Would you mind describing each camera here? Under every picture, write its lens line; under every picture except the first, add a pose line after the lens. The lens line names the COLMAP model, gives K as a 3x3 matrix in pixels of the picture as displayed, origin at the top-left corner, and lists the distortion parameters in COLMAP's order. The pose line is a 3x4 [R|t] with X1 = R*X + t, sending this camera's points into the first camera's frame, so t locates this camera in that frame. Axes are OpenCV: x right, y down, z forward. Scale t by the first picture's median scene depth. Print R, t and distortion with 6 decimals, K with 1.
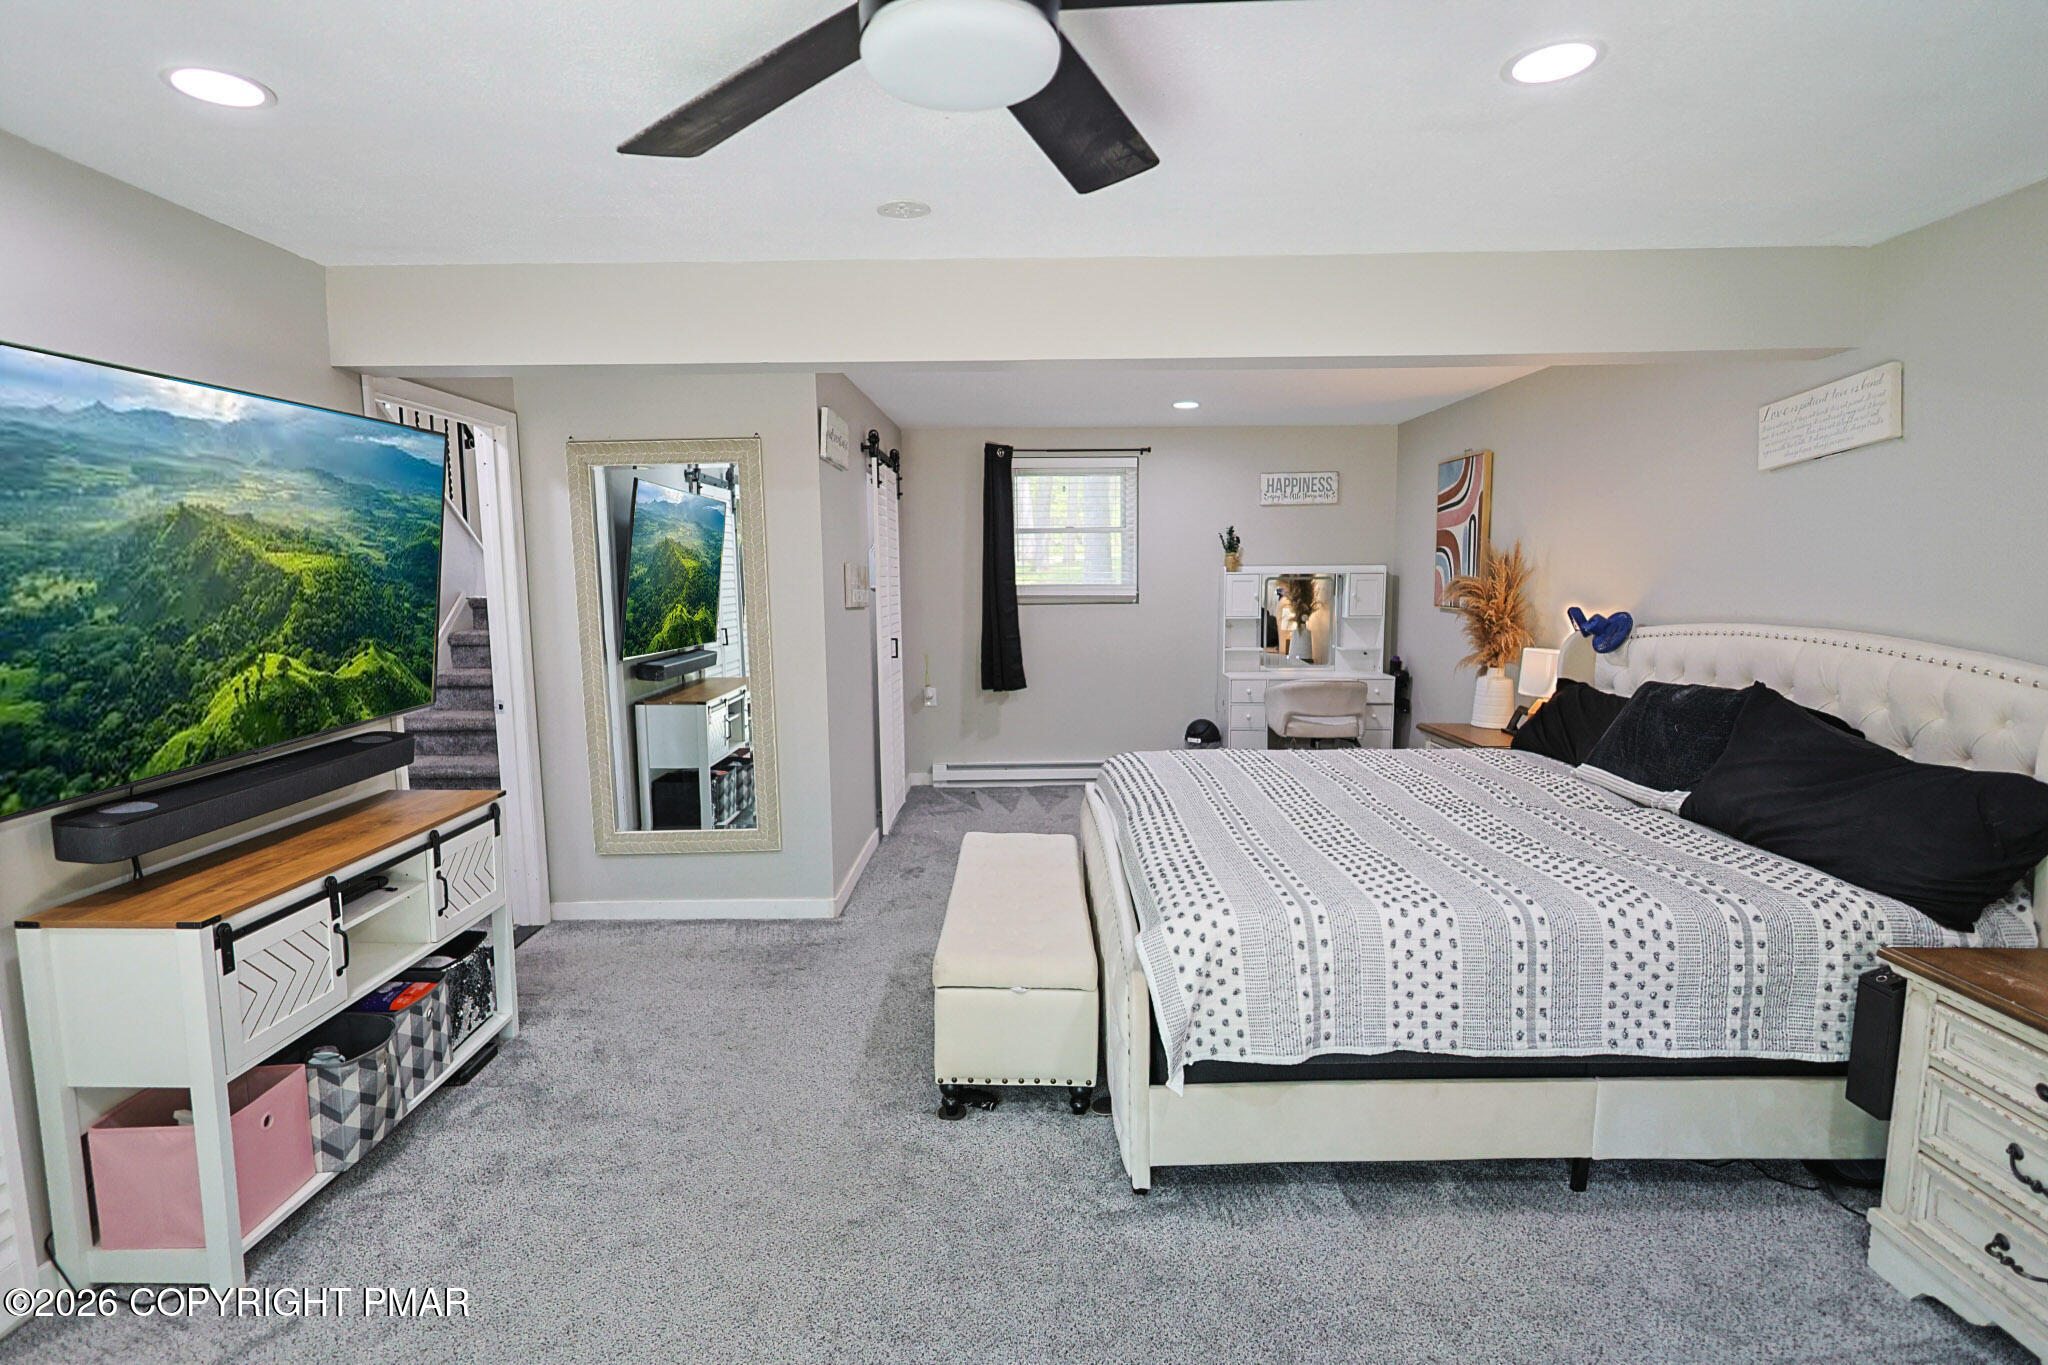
lens RADIAL K [[990.6, 0, 1024.0], [0, 990.6, 682.5], [0, 0, 1]] dist [0.000331, 0.000548]
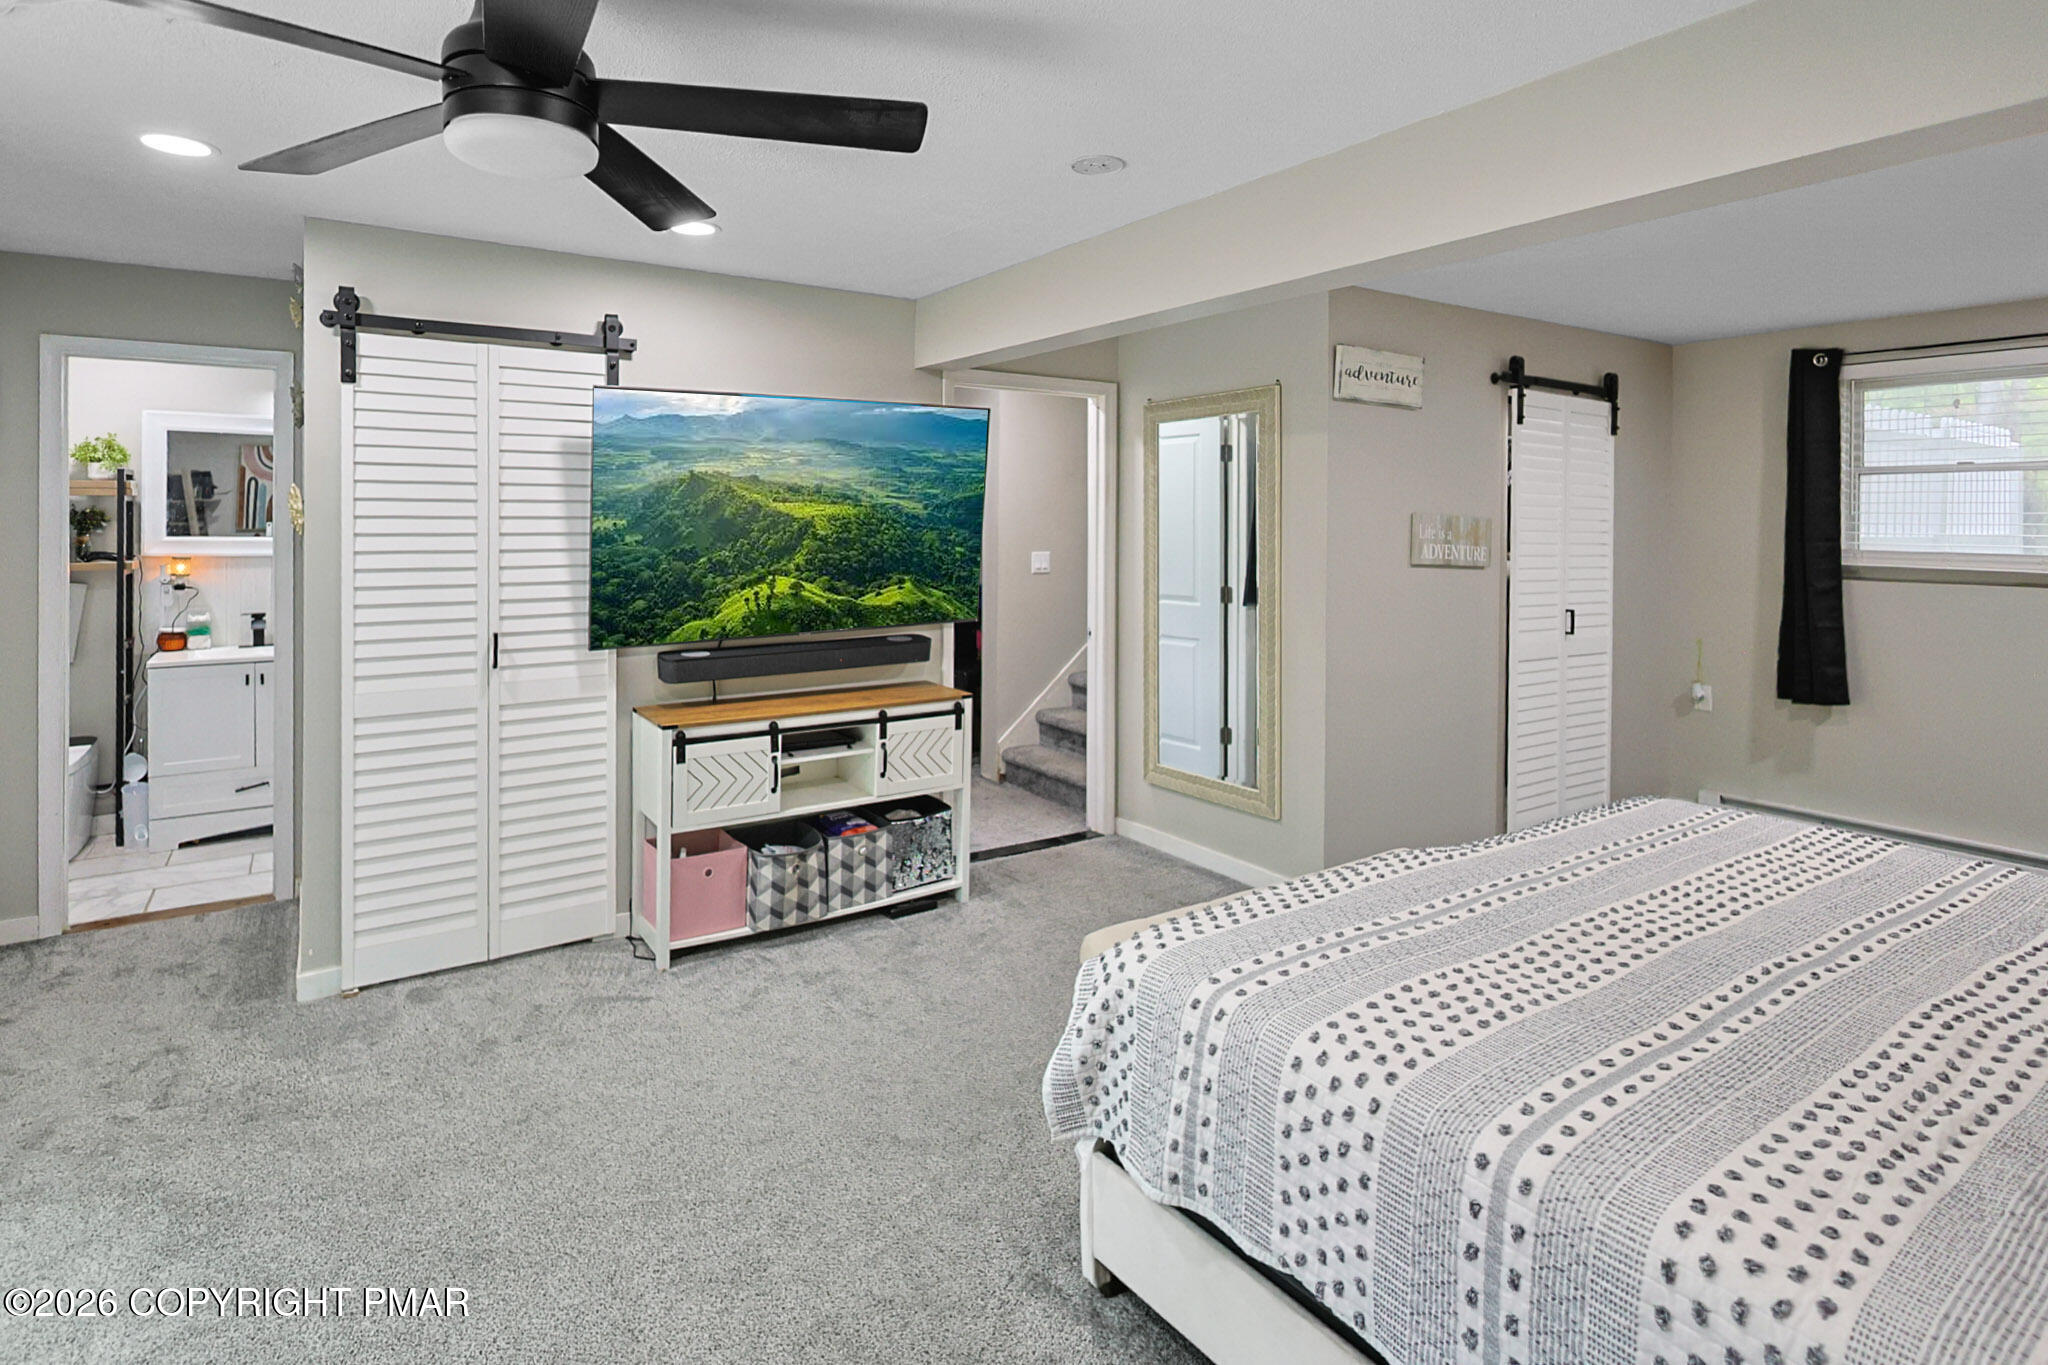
lens RADIAL K [[1050.2, 0, 1022.3], [0, 1050.2, 534.1], [0, 0, 1]] dist [0.002588, 0.000650]
pose [[0.574811, 0.026994, -0.817841, 0.717172], [-0.109782, 0.992964, -0.044384, -0.045245], [0.810889, 0.115297, 0.573730, 0.367352]]
